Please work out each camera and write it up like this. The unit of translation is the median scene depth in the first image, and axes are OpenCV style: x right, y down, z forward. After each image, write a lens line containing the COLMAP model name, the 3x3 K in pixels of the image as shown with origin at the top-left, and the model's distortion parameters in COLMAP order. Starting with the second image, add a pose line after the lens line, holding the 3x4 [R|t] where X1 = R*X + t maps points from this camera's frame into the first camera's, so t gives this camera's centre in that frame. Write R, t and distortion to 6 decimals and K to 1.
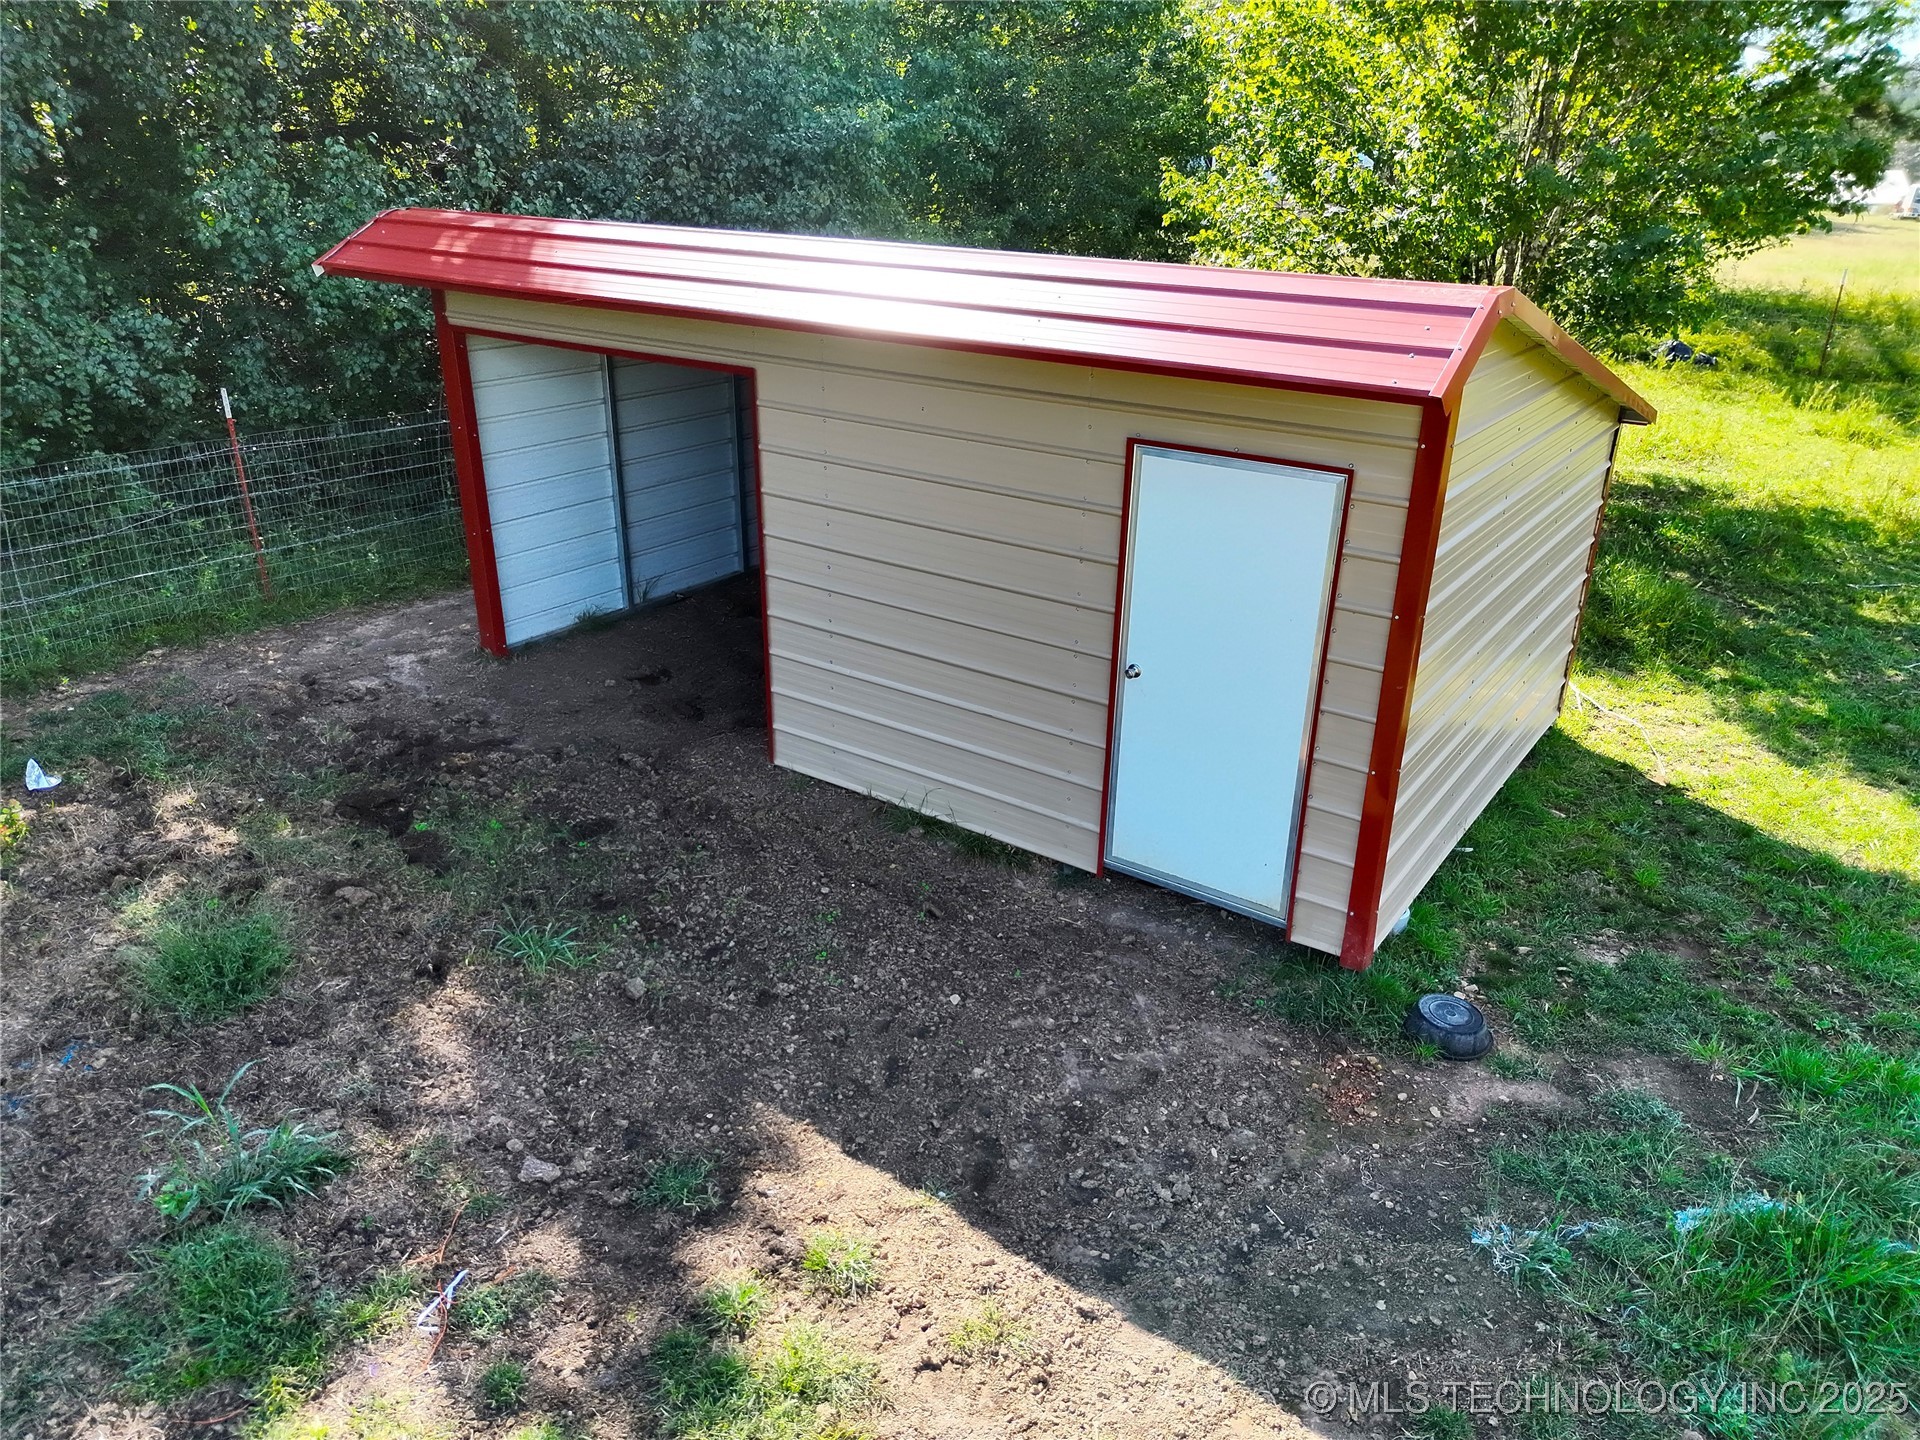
lens RADIAL K [[1347.4, 0, 960.0], [0, 1347.4, 720.0], [0, 0, 1]] dist [0.065196, -0.061459]
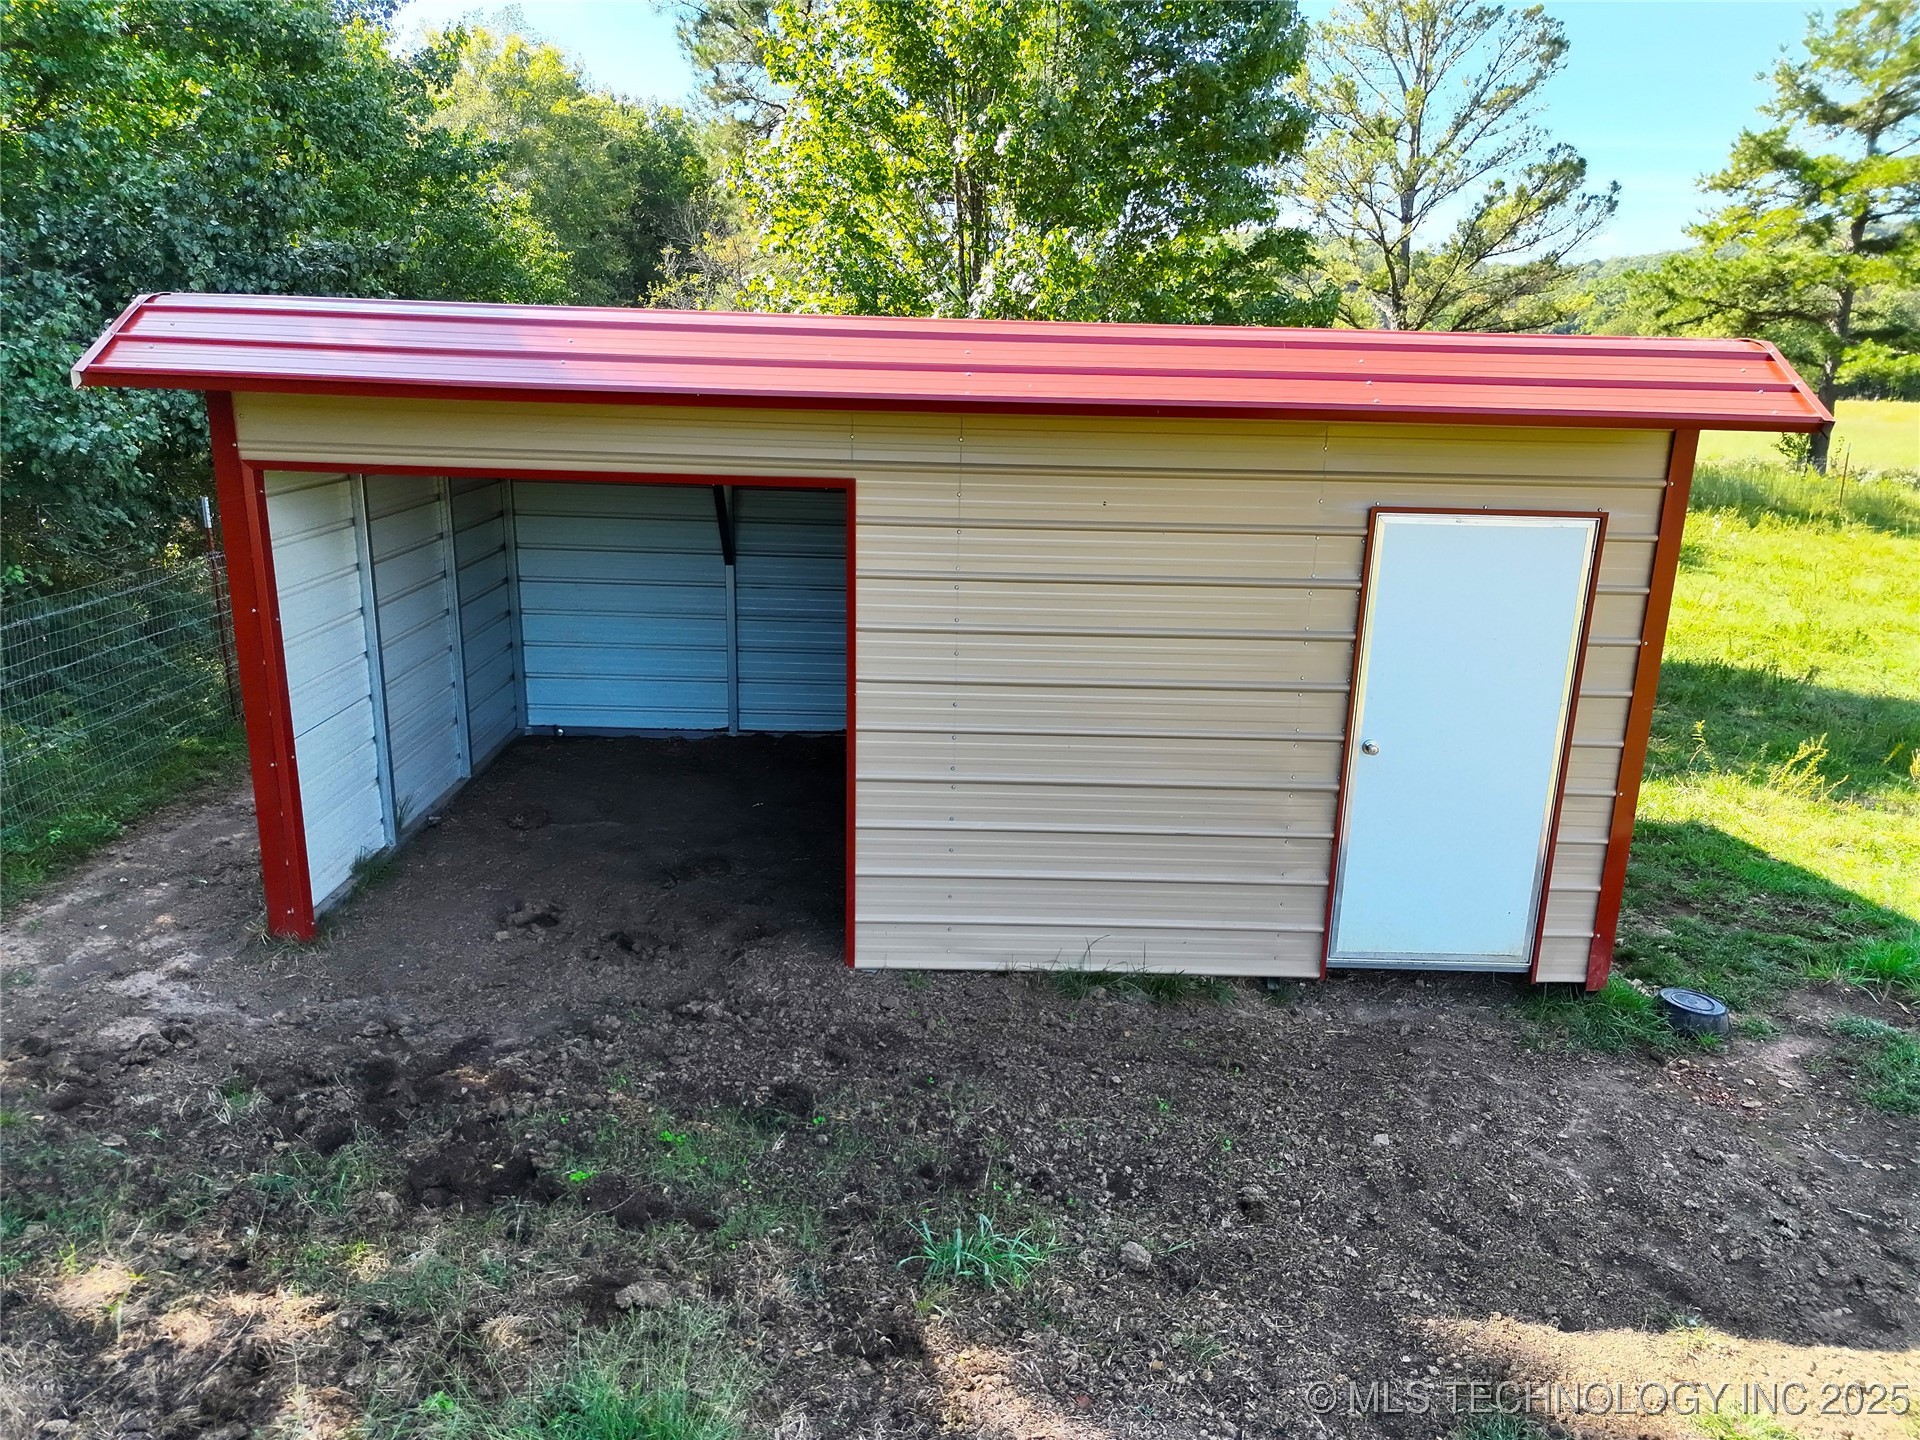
lens RADIAL K [[1375.5, 0, 965.9], [0, 1375.5, 708.9], [0, 0, 1]] dist [0.072608, -0.069503]
pose [[0.808667, -0.146615, 0.569703, -0.601322], [0.218268, 0.974096, -0.059133, -0.061499], [-0.546276, 0.172167, 0.819720, 0.311518]]
